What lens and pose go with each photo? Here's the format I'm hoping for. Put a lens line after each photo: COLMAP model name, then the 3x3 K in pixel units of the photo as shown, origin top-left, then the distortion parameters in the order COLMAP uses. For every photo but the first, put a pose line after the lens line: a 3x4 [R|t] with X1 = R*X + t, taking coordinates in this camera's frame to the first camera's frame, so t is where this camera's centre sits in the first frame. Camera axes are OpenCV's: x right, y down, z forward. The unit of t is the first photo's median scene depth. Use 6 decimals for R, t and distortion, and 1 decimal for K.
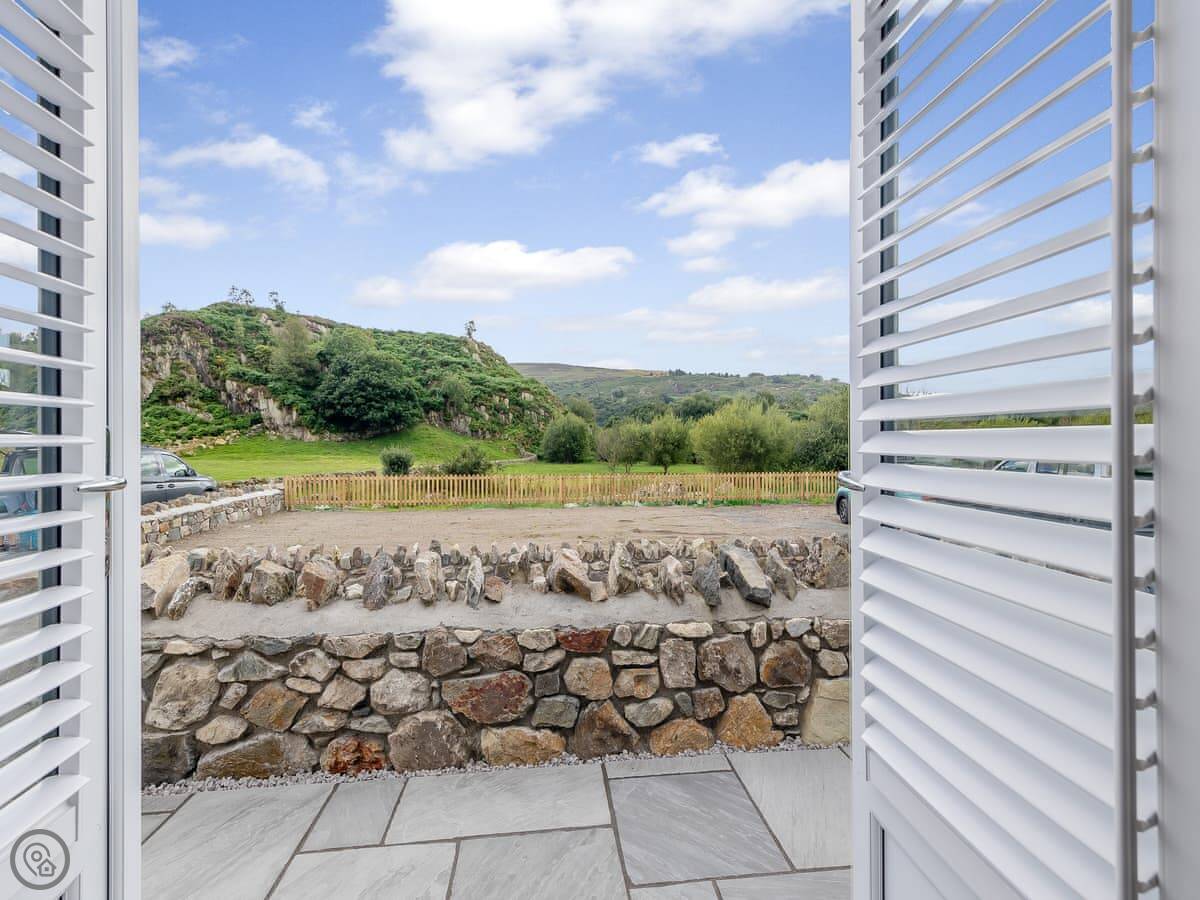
lens RADIAL K [[540.5, 0, 604.8], [0, 540.5, 448.4], [0, 0, 1]] dist [0.008303, -0.001604]
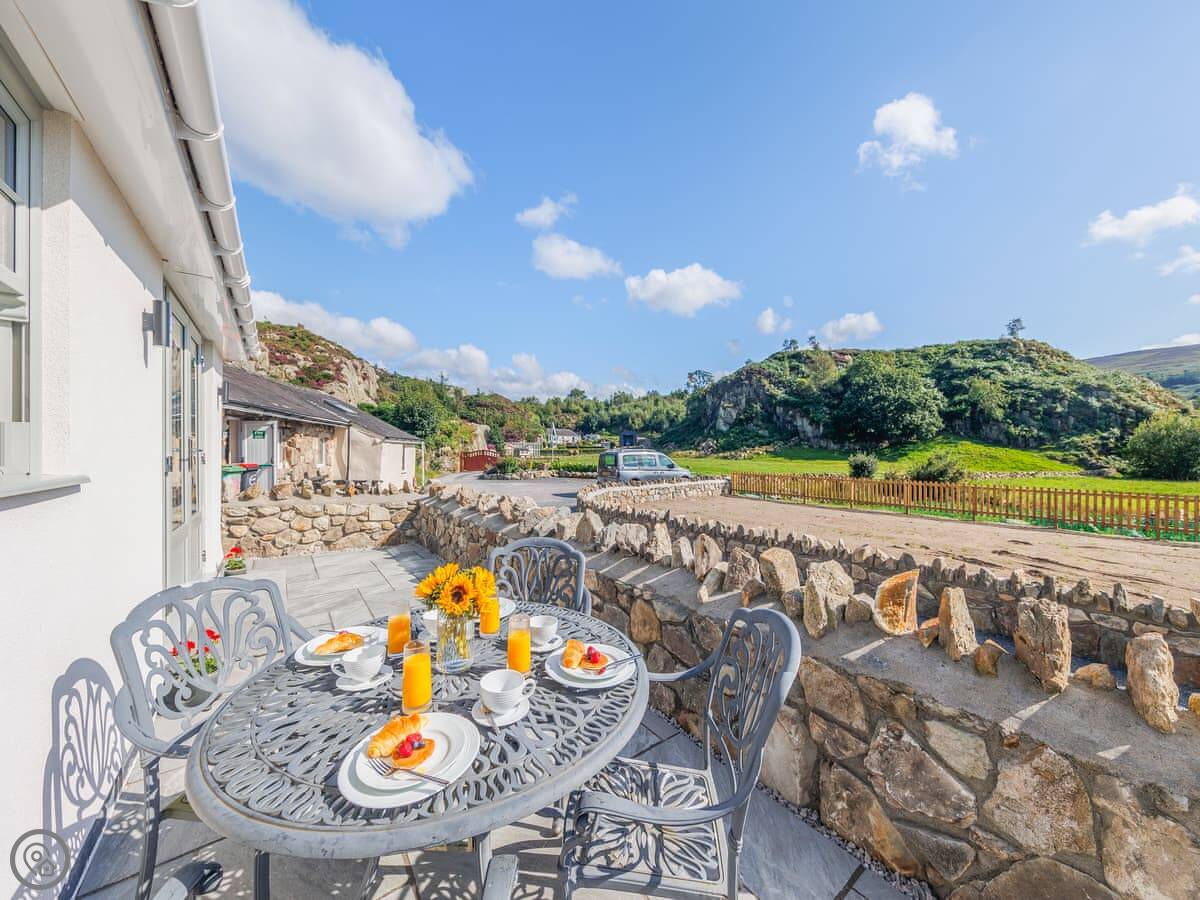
lens RADIAL K [[435.2, 0, 600.1], [0, 435.2, 455.1], [0, 0, 1]] dist [0.002415, 0.000188]
pose [[0.498656, 0.012850, -0.866705, 0.069299], [-0.013372, 0.999885, 0.007131, 0.000740], [0.866697, 0.008034, 0.498771, 0.021838]]
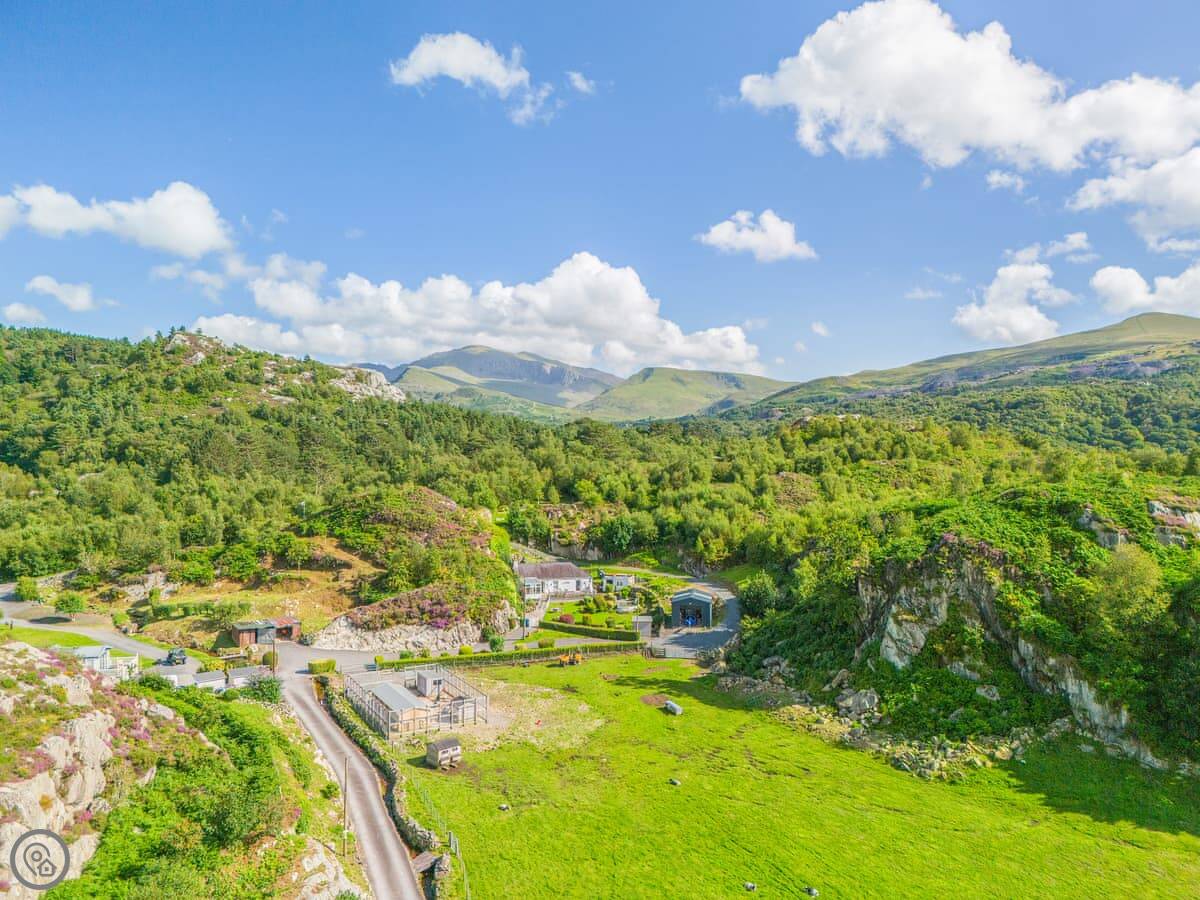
lens RADIAL K [[886.0, 0, 593.7], [0, 886.0, 450.3], [0, 0, 1]] dist [0.026632, -0.005327]
pose [[0.433917, 0.025812, -0.900583, 0.020166], [-0.025944, 0.999533, 0.016147, -0.346991], [0.900579, 0.016358, 0.434384, 0.095383]]
